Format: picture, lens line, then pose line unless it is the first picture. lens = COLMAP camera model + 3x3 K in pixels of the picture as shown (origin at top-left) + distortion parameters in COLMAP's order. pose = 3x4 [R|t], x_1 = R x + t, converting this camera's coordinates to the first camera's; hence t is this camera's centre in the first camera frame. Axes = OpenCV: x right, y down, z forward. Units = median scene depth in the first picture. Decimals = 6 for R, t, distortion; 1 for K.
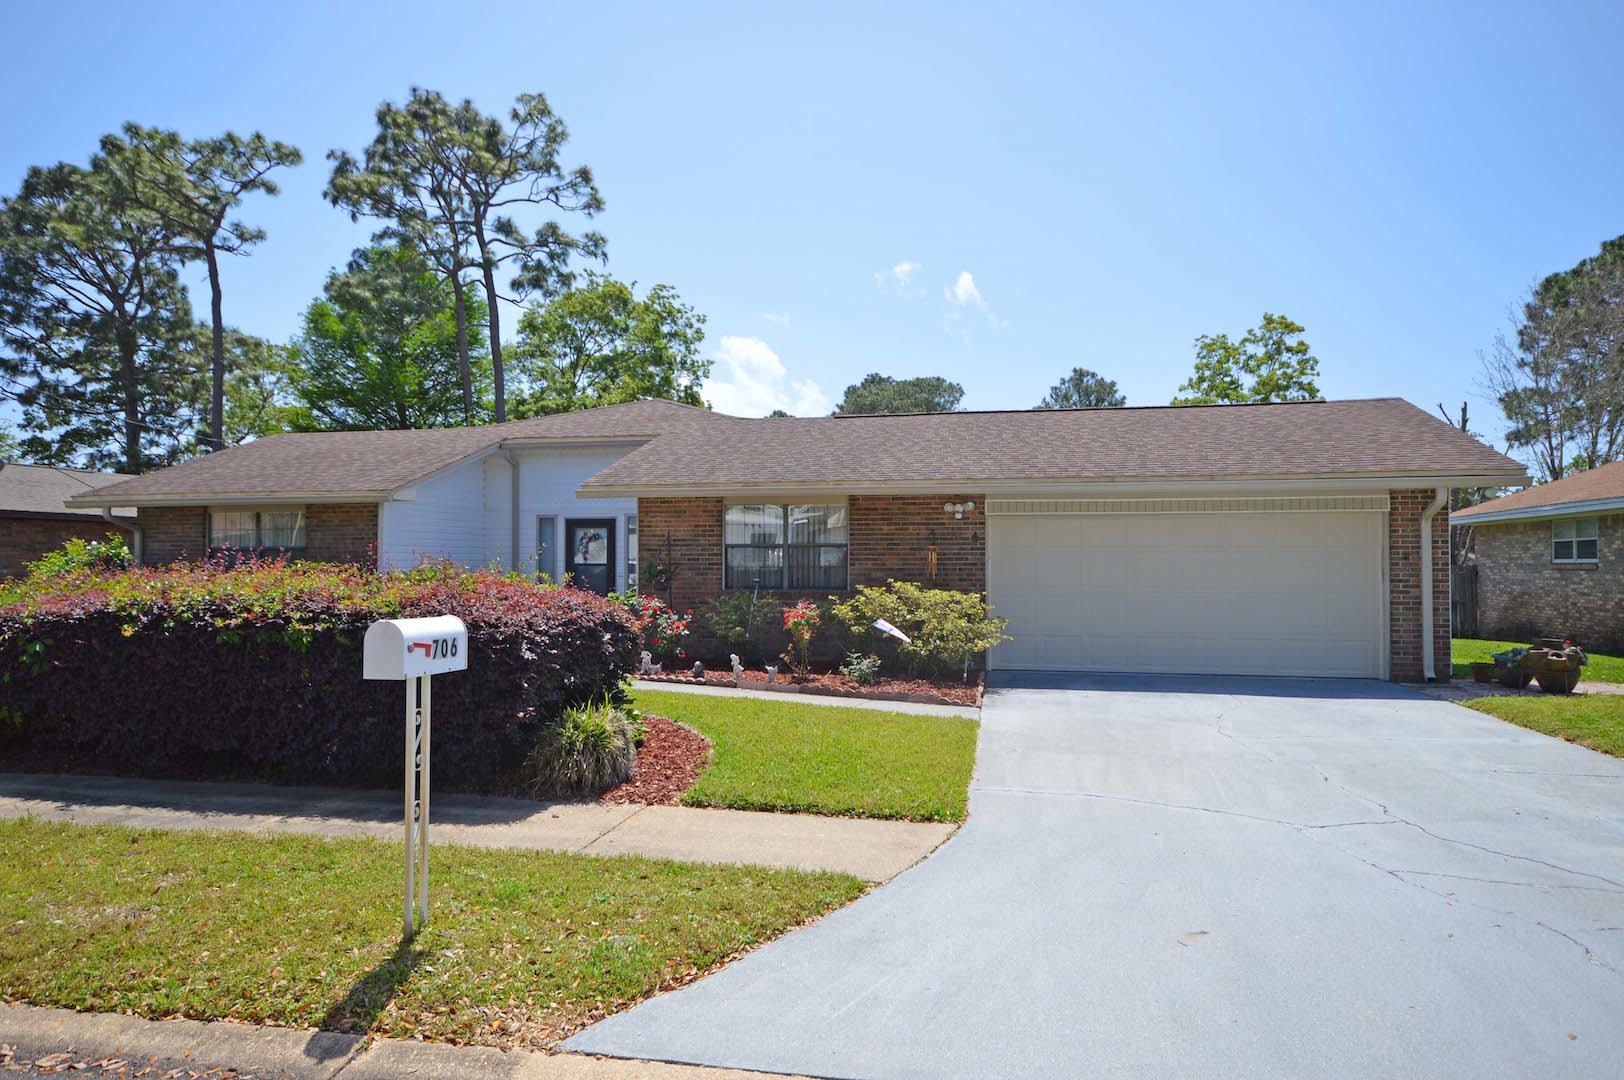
lens RADIAL K [[1035.9, 0, 817.5], [0, 1035.9, 537.7], [0, 0, 1]] dist [0.005840, 0.002139]
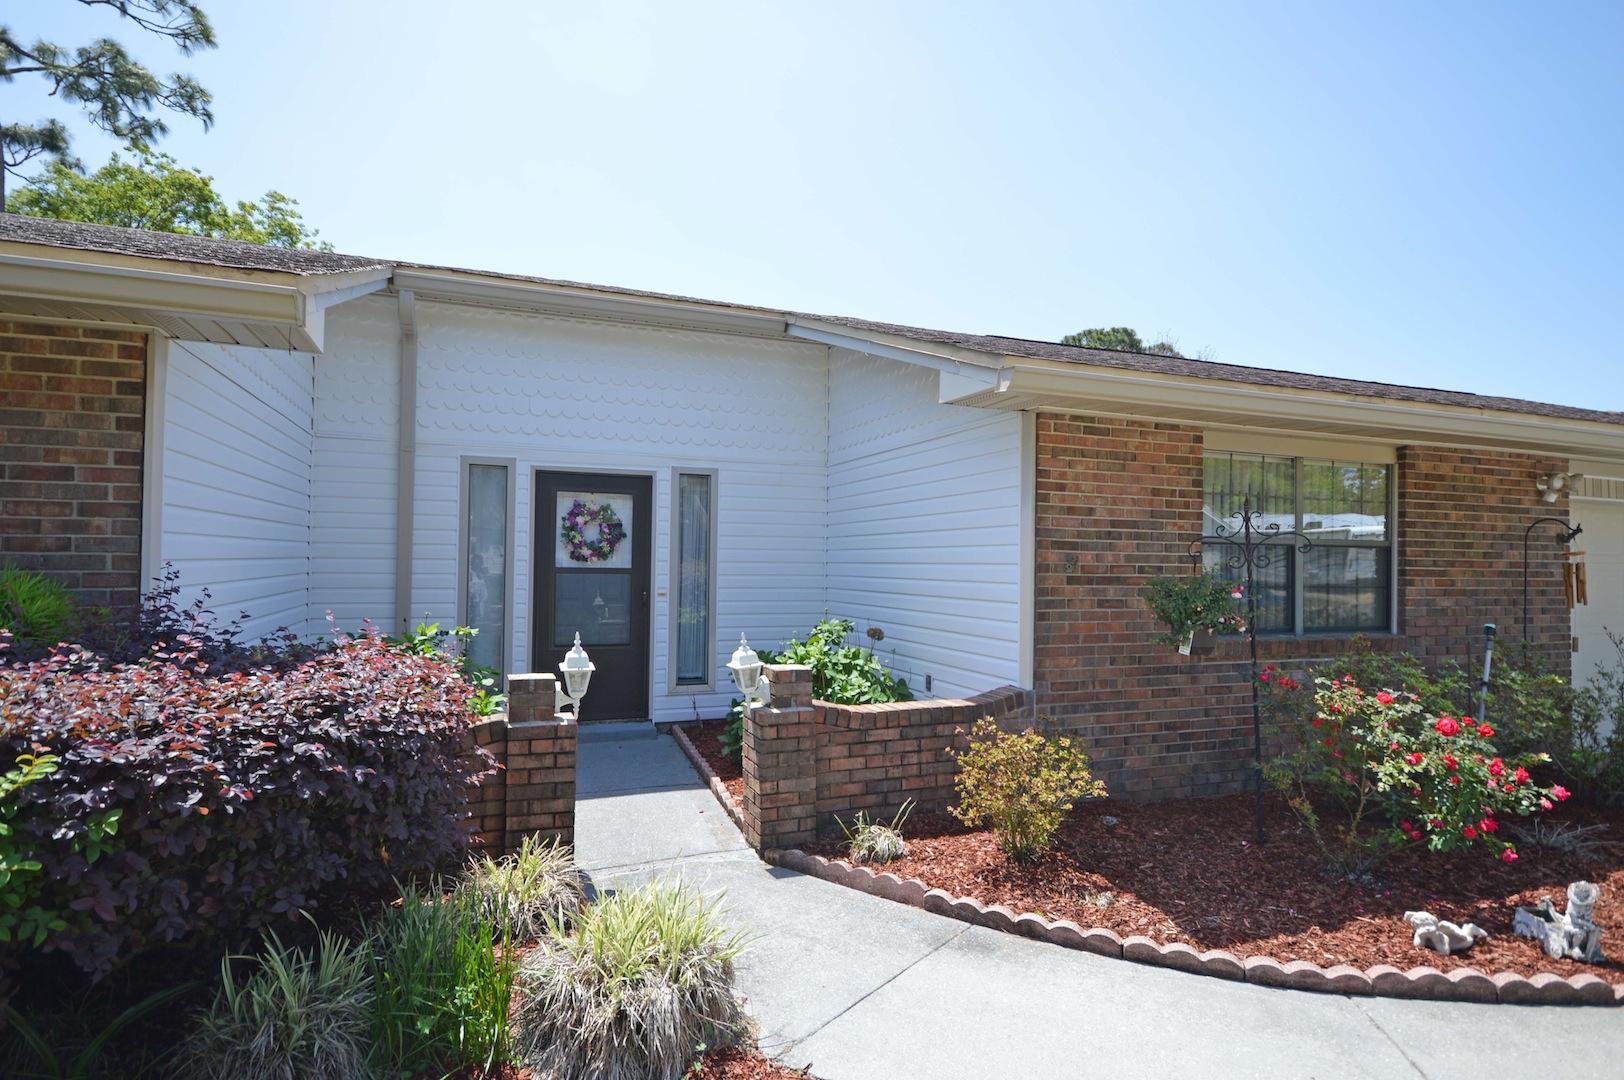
lens RADIAL K [[827.3, 0, 800.2], [0, 827.3, 548.7], [0, 0, 1]] dist [0.014227, -0.003762]
pose [[0.844240, 0.019819, 0.535599, -0.165676], [-0.026946, 0.999622, 0.005485, 0.005506], [-0.535288, -0.019063, 0.844455, 0.307499]]
